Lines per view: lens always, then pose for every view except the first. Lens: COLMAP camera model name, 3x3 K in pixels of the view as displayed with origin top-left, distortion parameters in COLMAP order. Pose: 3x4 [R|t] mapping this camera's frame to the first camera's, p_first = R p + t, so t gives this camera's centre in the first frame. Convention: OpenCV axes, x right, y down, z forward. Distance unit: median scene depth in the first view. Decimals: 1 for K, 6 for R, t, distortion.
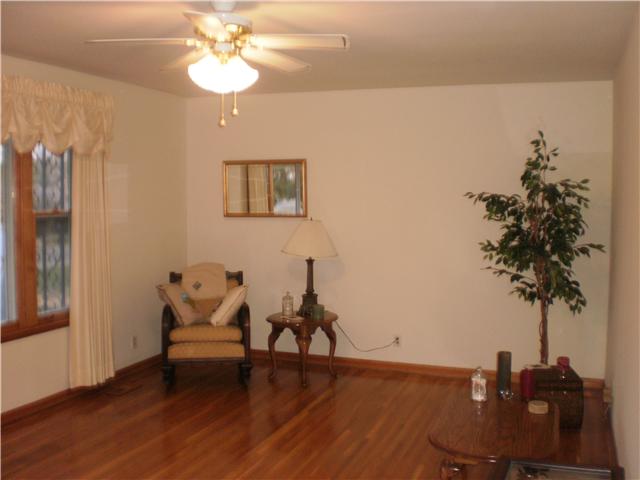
lens RADIAL K [[685.4, 0, 323.5], [0, 685.4, 235.6], [0, 0, 1]] dist [-0.048066, -0.197995]
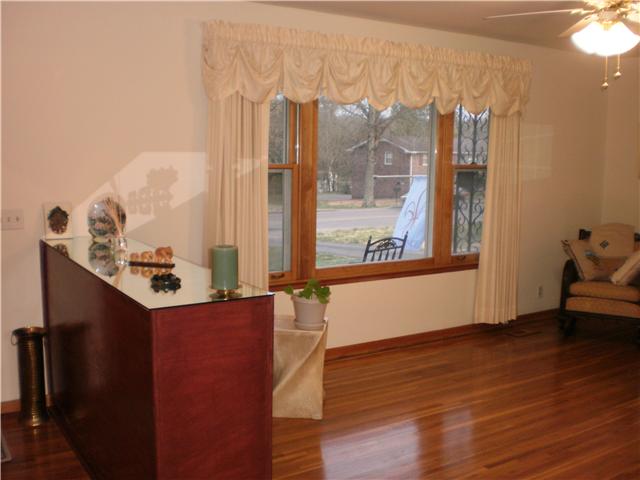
lens RADIAL K [[685.4, 0, 323.5], [0, 685.4, 235.6], [0, 0, 1]] dist [-0.048066, -0.197995]
pose [[0.798348, 0.082515, -0.596517, 0.092890], [-0.047590, 0.996115, 0.074099, 0.006880], [0.600313, -0.030768, 0.799173, -0.063210]]
